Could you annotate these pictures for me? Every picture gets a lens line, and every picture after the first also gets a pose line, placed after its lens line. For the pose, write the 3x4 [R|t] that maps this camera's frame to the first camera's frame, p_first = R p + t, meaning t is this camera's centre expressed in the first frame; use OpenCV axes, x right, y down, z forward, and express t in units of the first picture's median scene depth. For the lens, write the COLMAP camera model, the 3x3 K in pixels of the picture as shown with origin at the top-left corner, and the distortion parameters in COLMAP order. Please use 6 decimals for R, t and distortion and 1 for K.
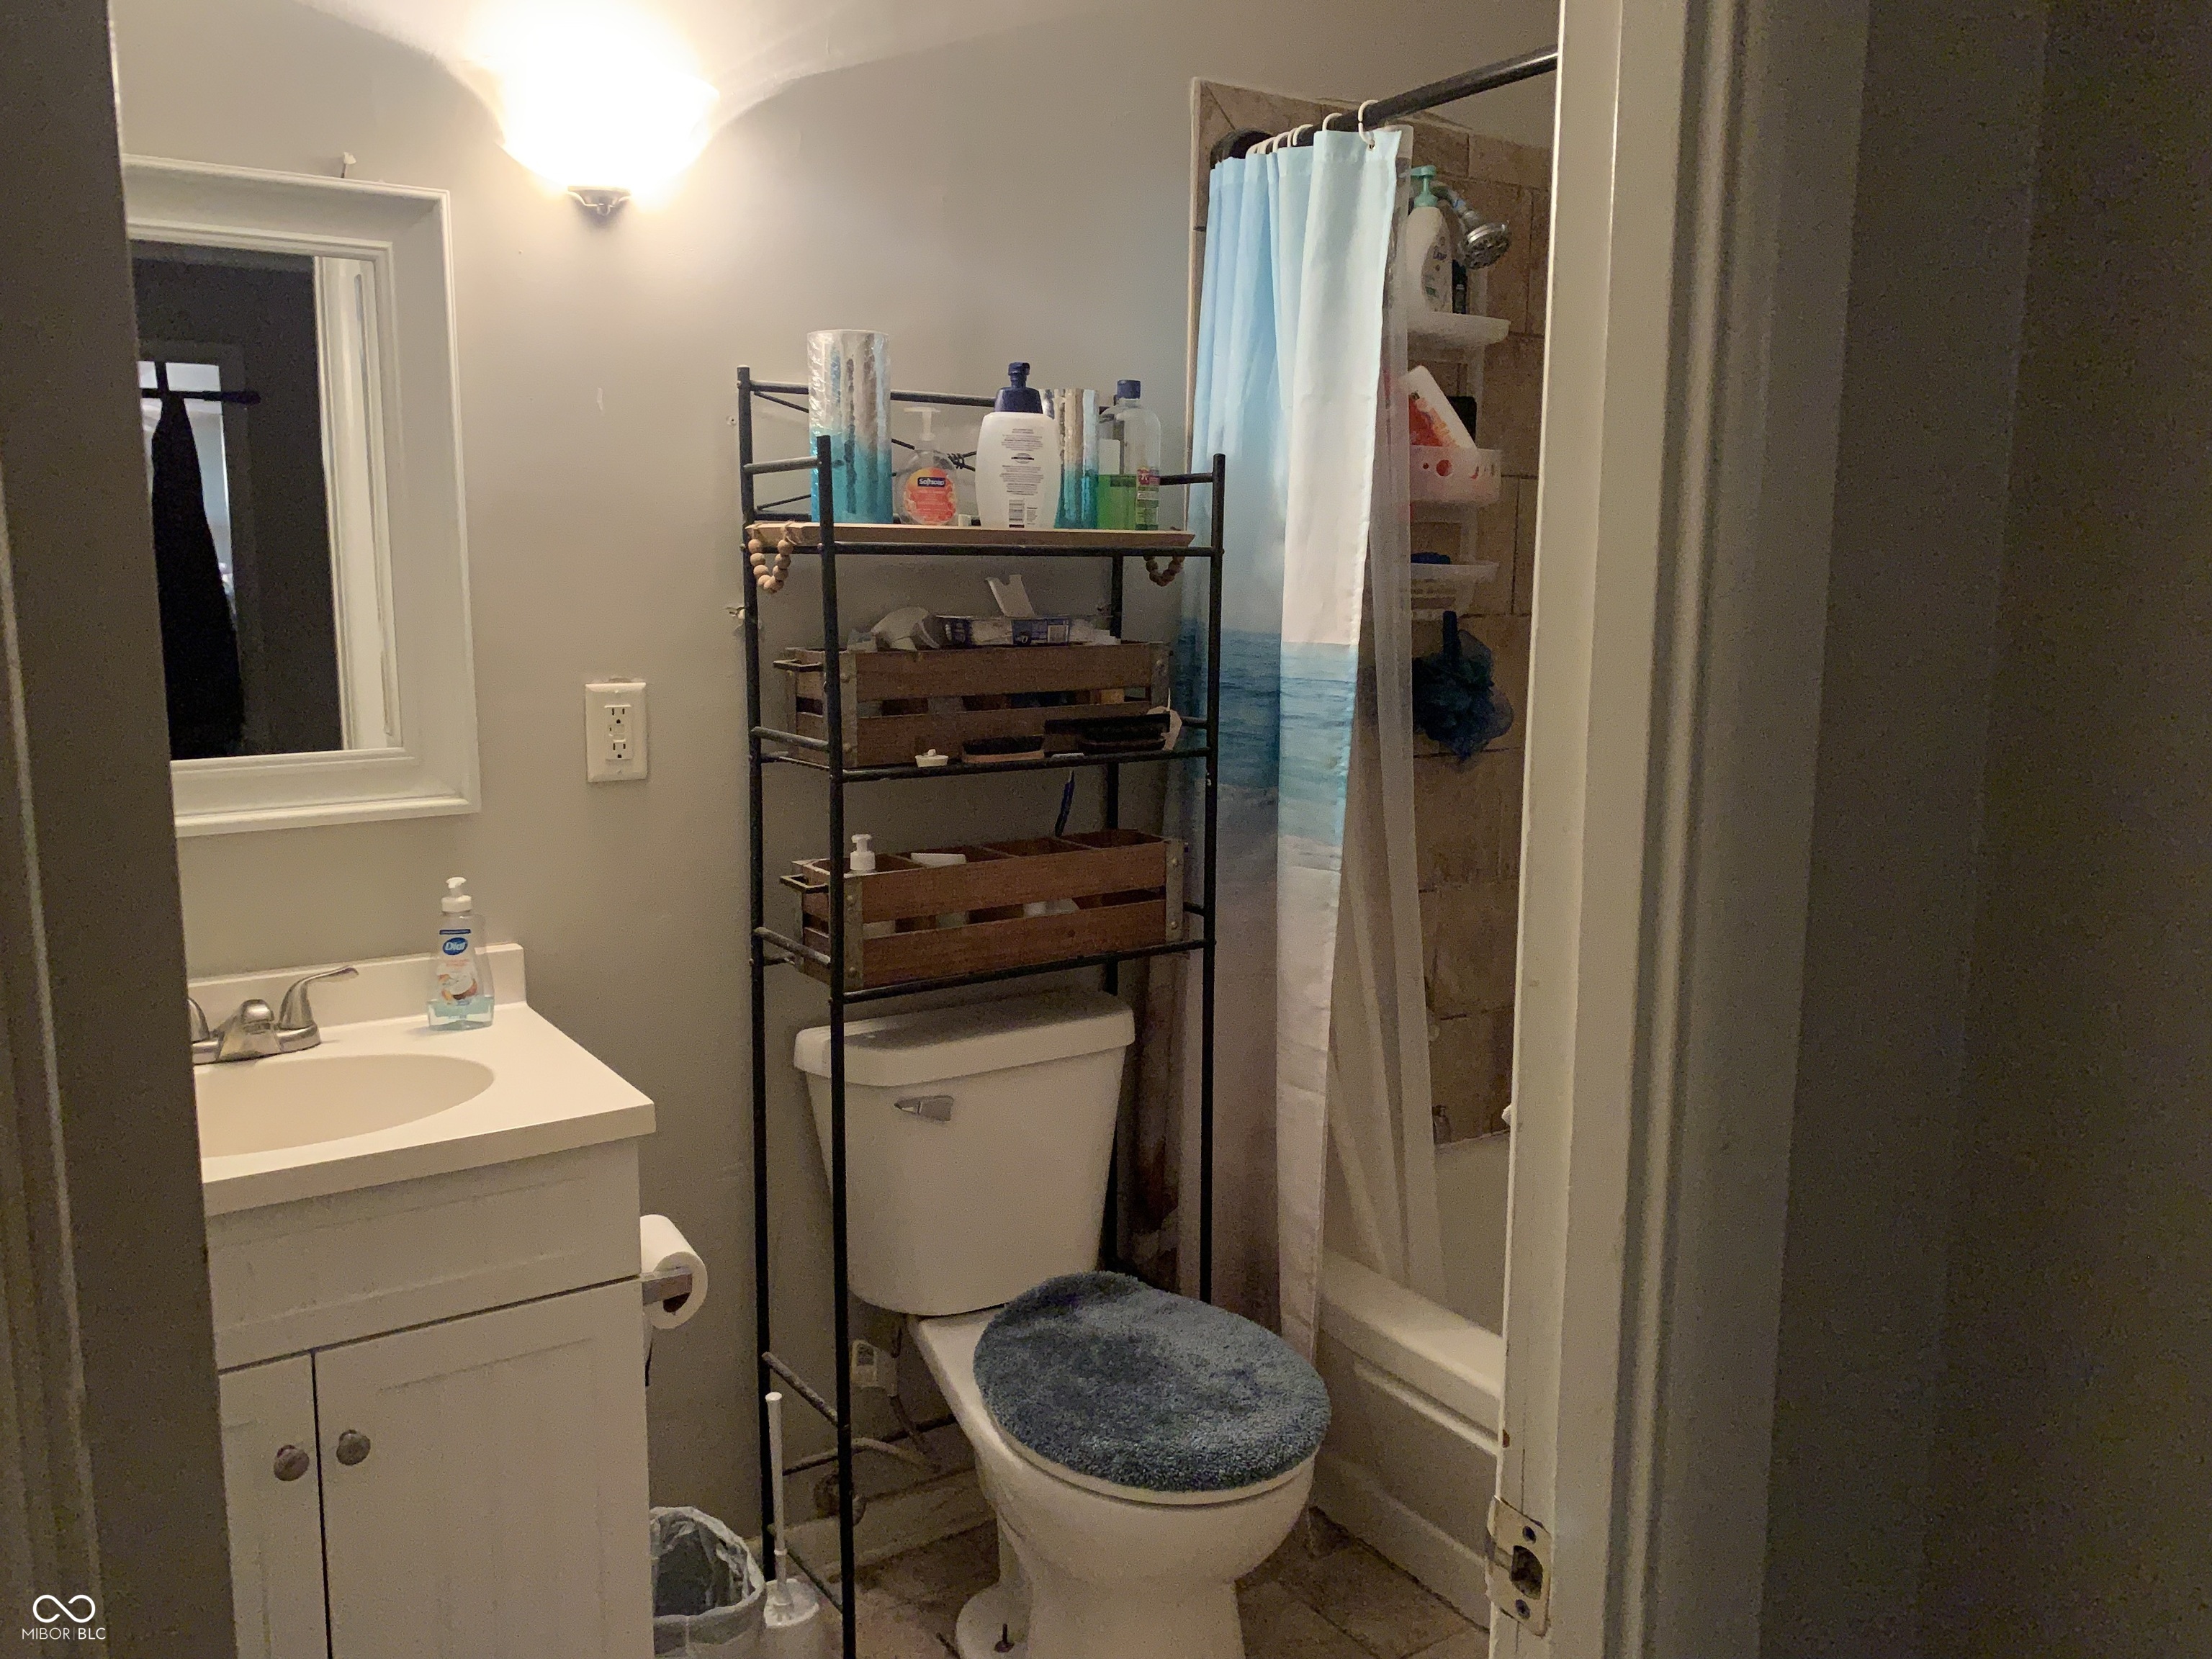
lens RADIAL K [[1679.6, 0, 1094.6], [0, 1679.6, 820.2], [0, 0, 1]] dist [0.118592, -0.288384]
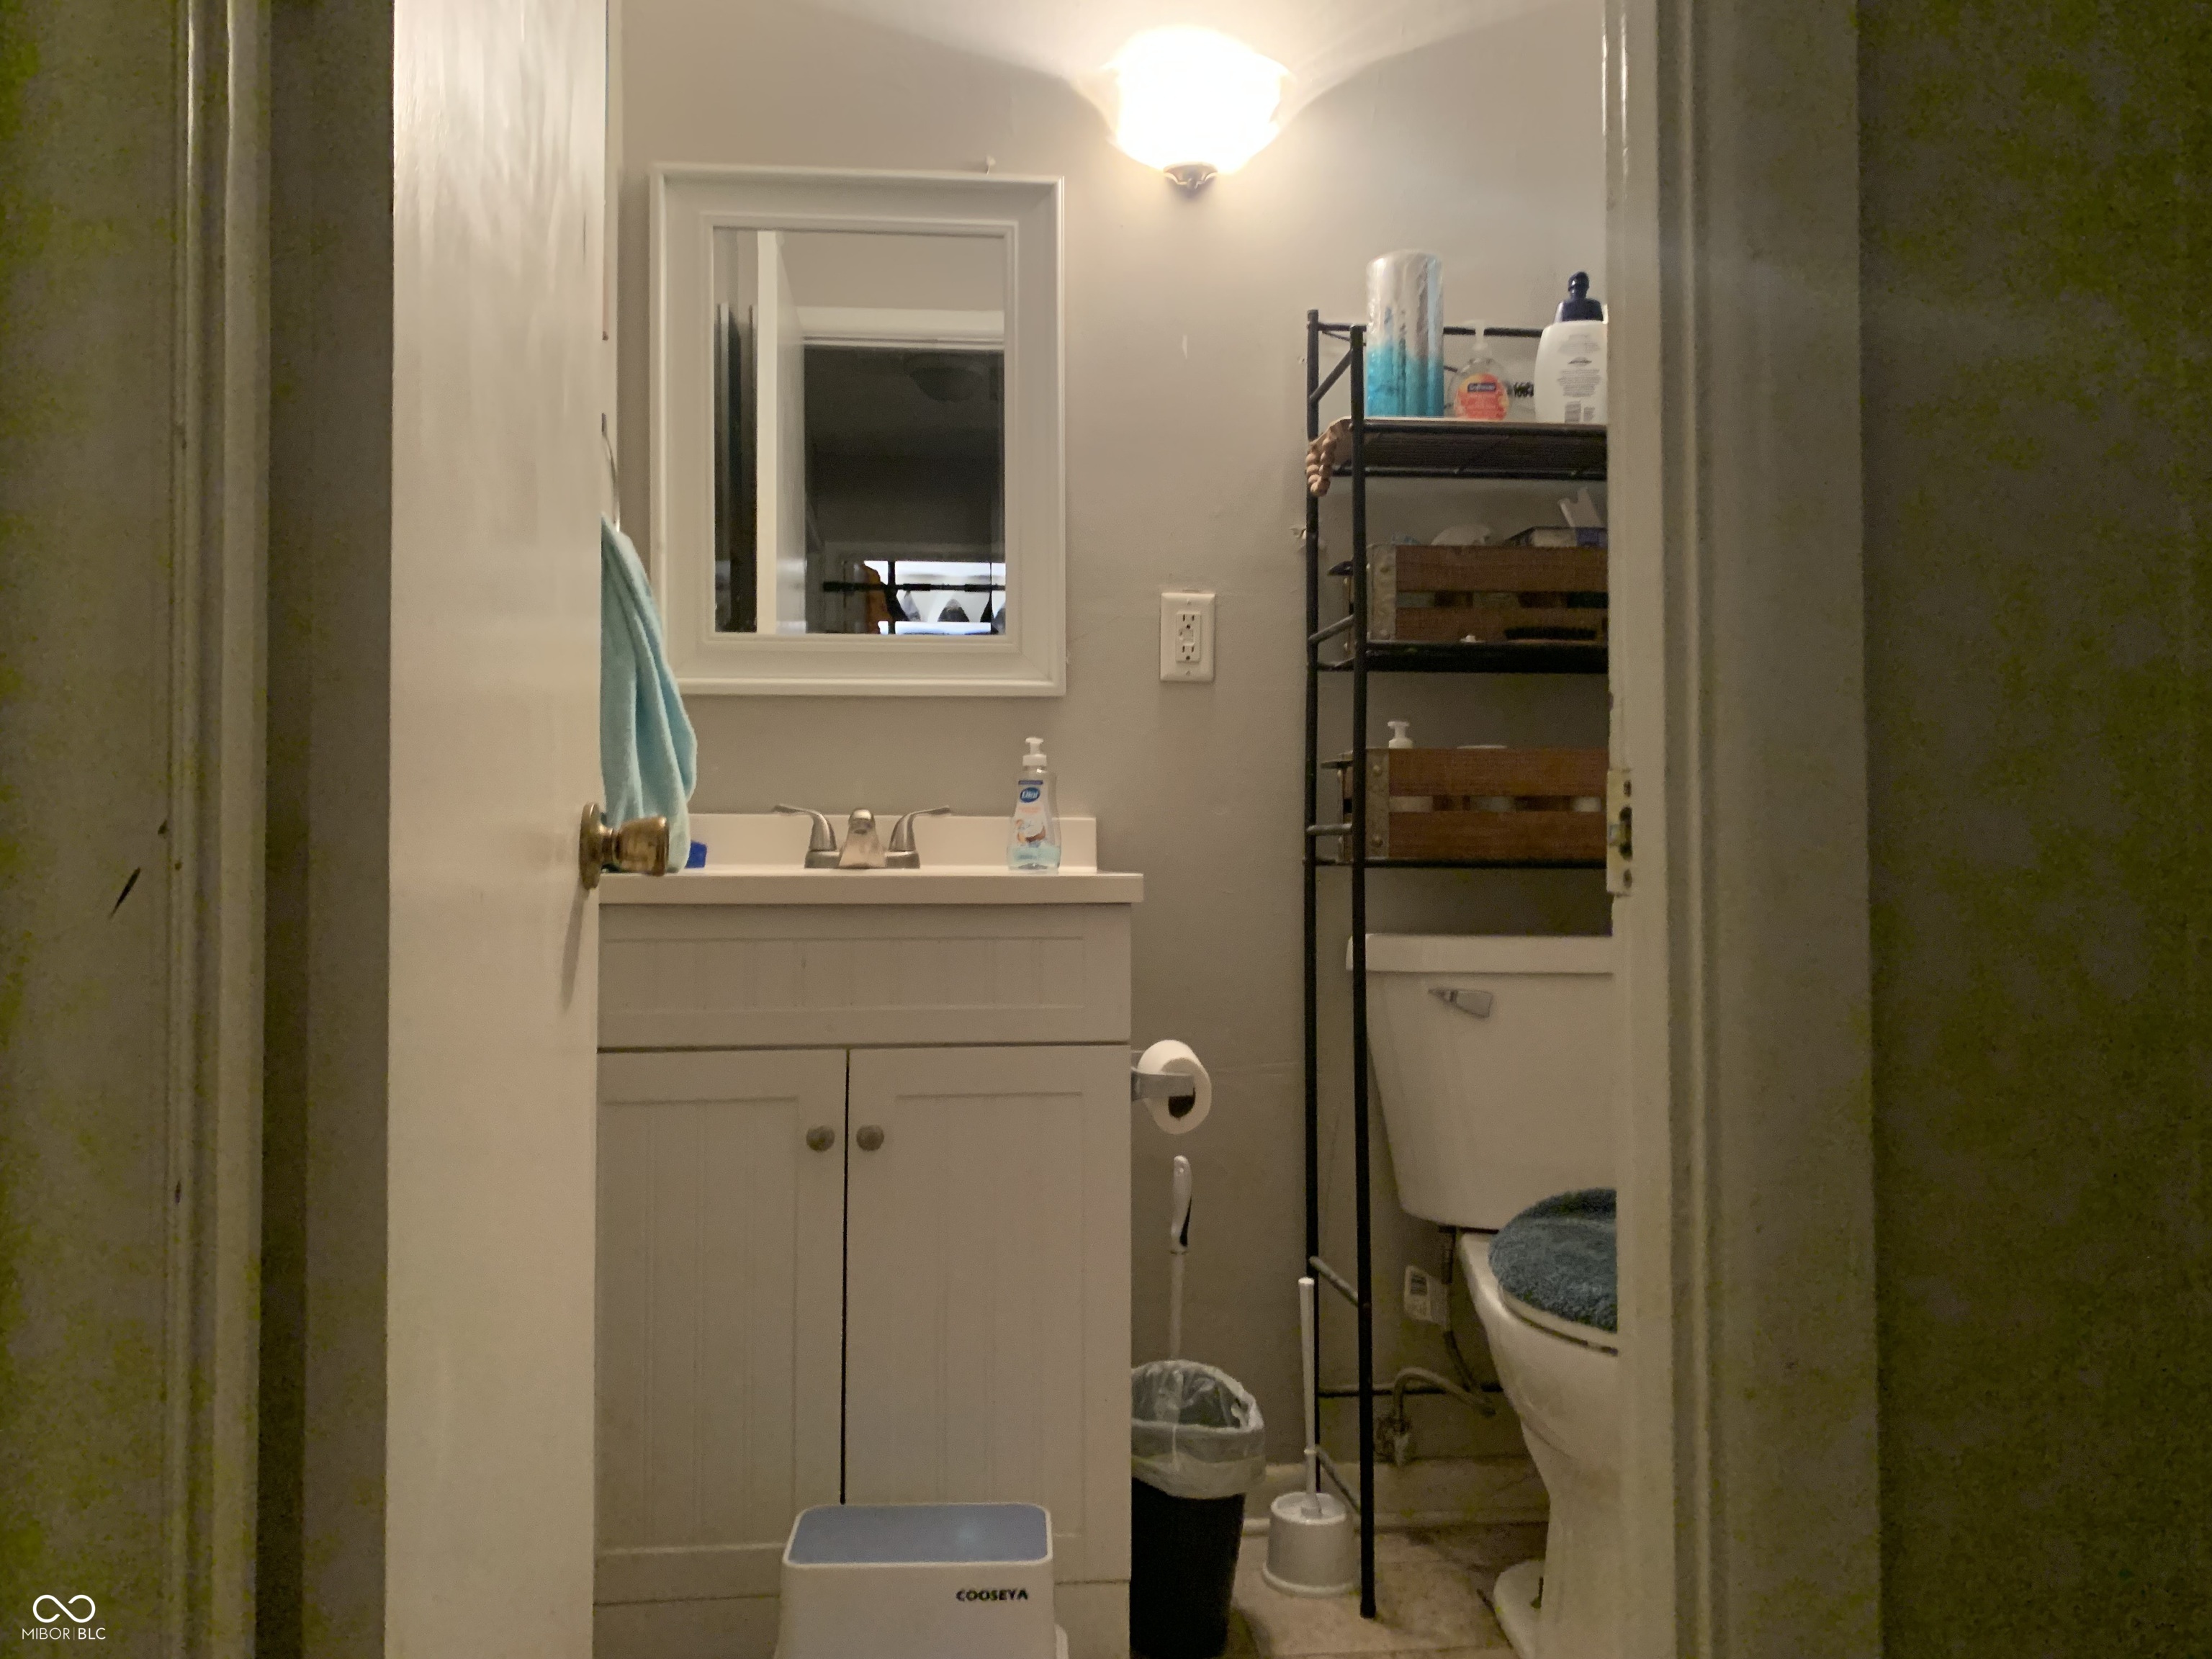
lens RADIAL K [[1679.6, 0, 1094.6], [0, 1679.6, 820.2], [0, 0, 1]] dist [0.118592, -0.288384]
pose [[0.885674, -0.020014, -0.463877, 0.160400], [-0.063071, 0.984624, -0.162901, 0.231260], [0.460005, 0.173535, 0.870794, 0.027482]]
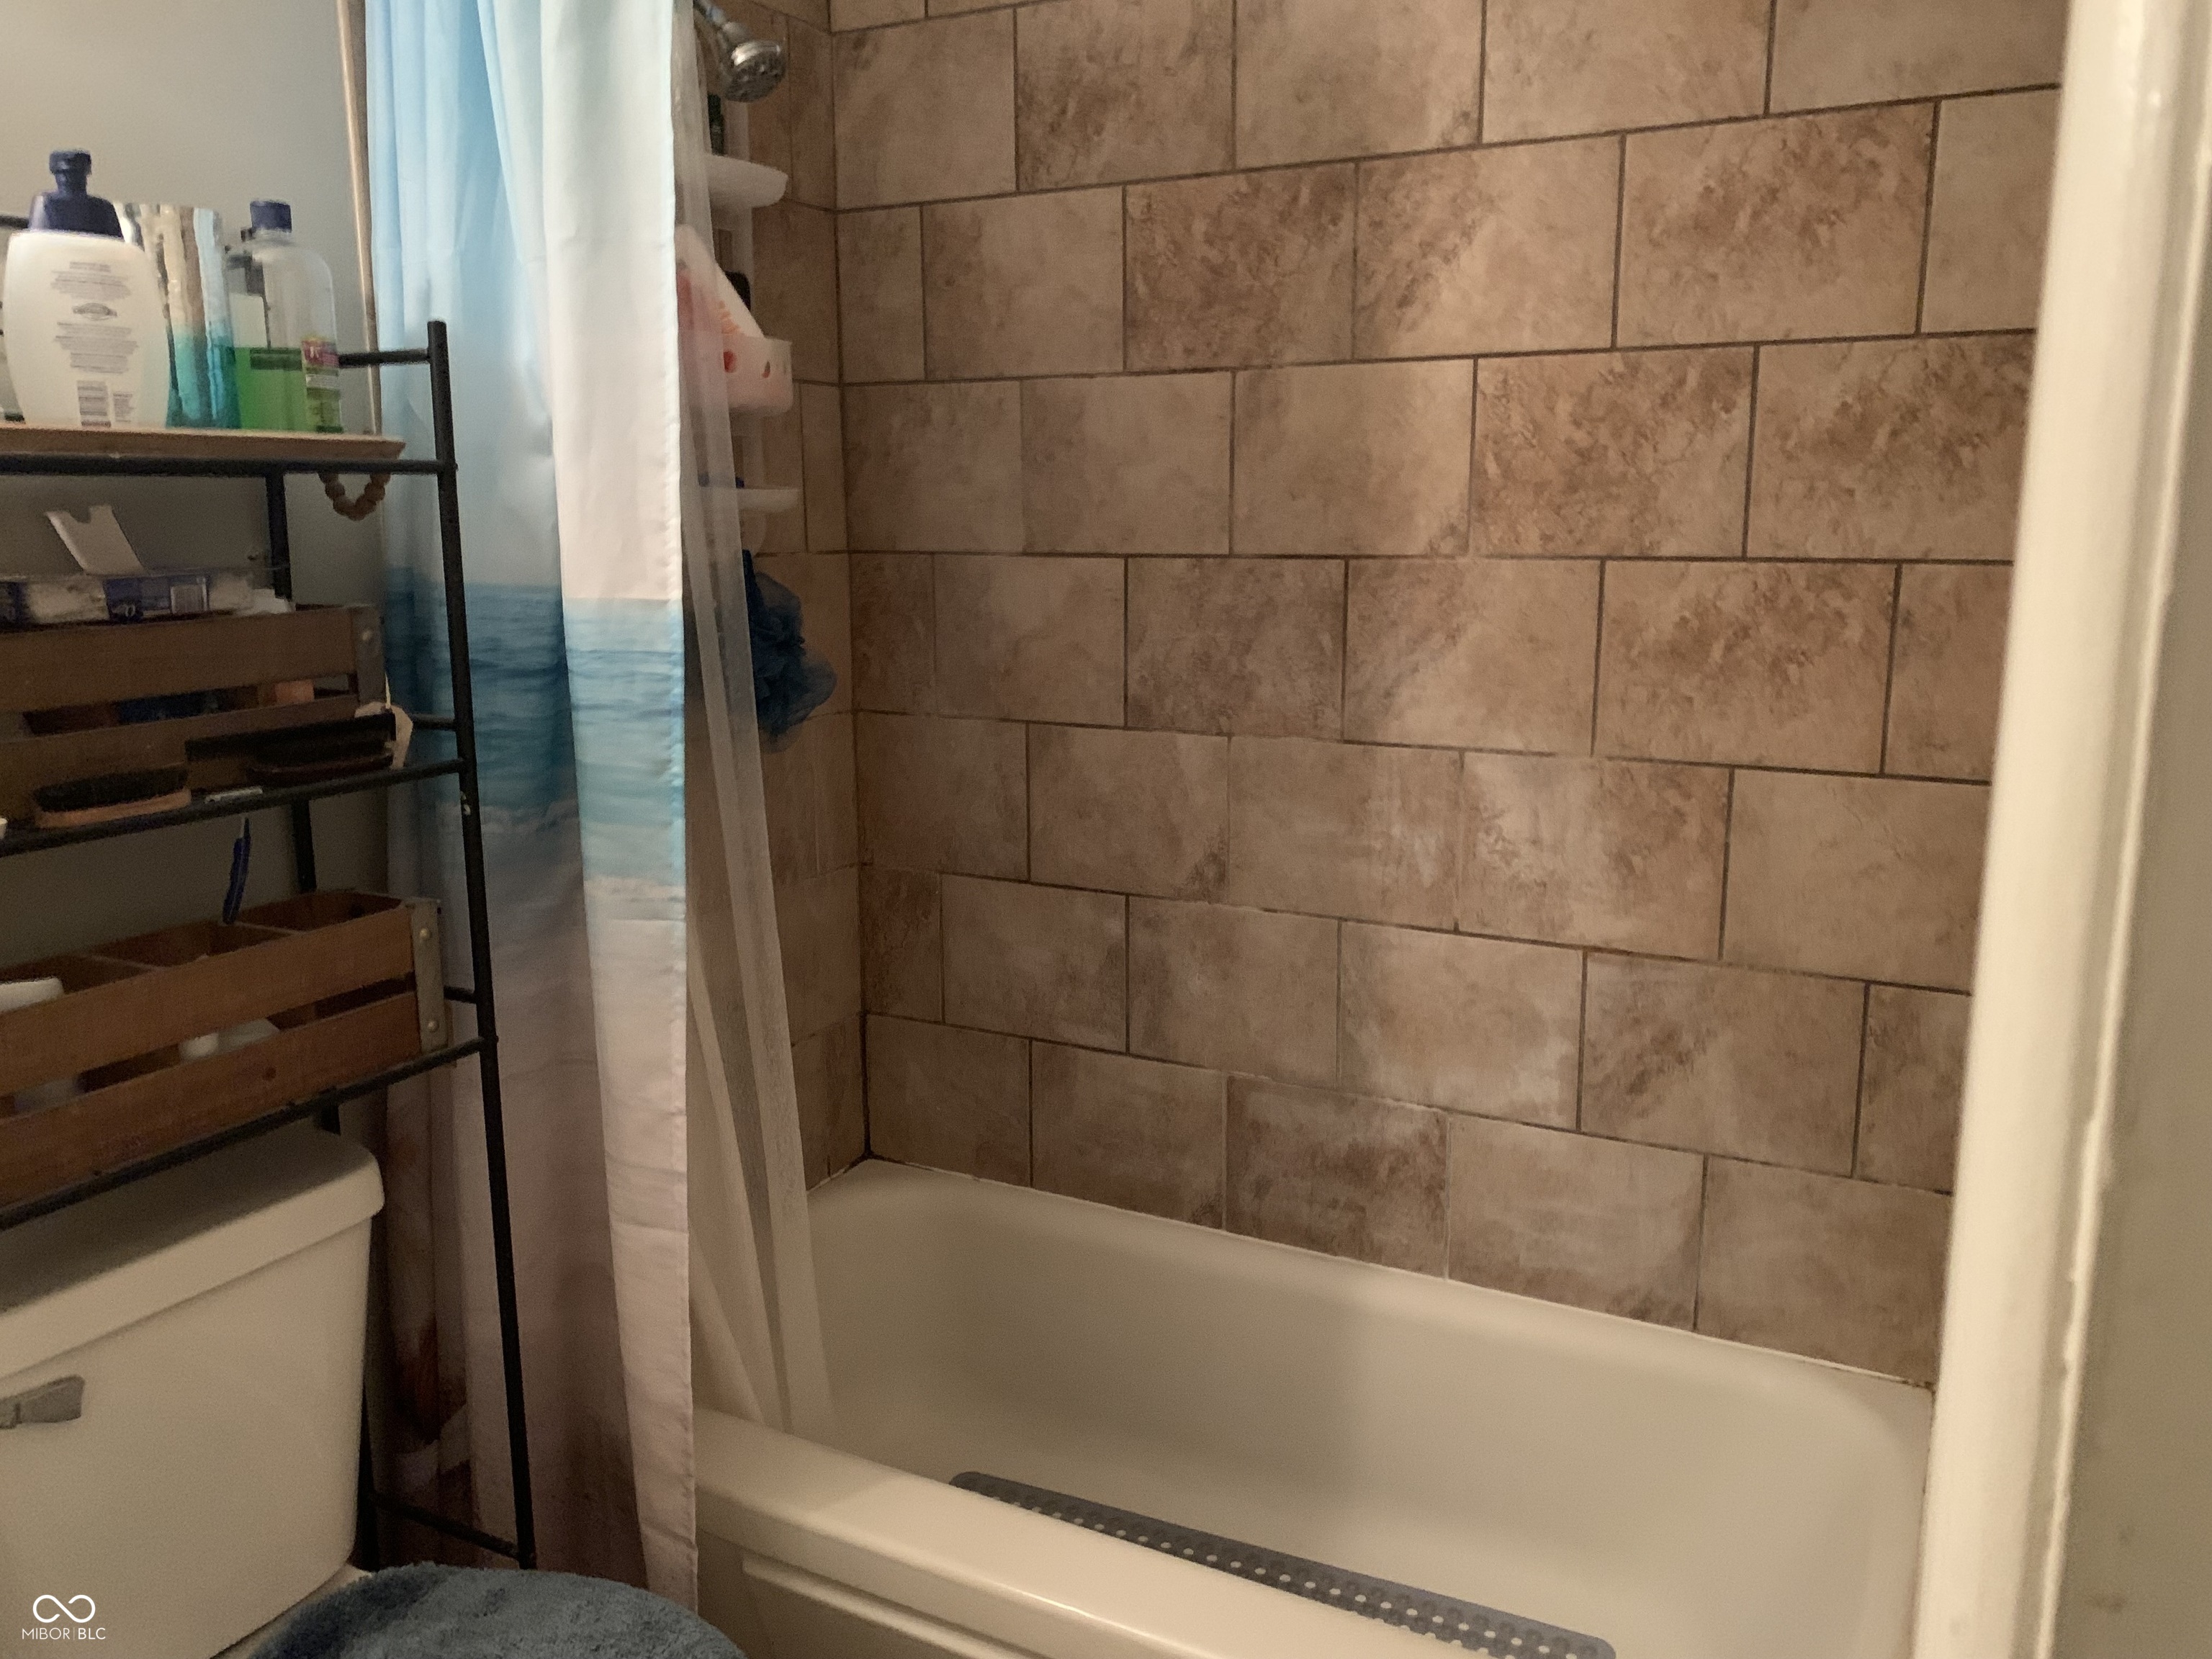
lens RADIAL K [[1690.1, 0, 1102.8], [0, 1690.1, 805.1], [0, 0, 1]] dist [0.015778, -0.006652]
pose [[0.877045, -0.098183, 0.470269, -0.028882], [0.084825, 0.995162, 0.049574, -0.037530], [-0.472861, -0.003588, 0.881130, 0.286488]]
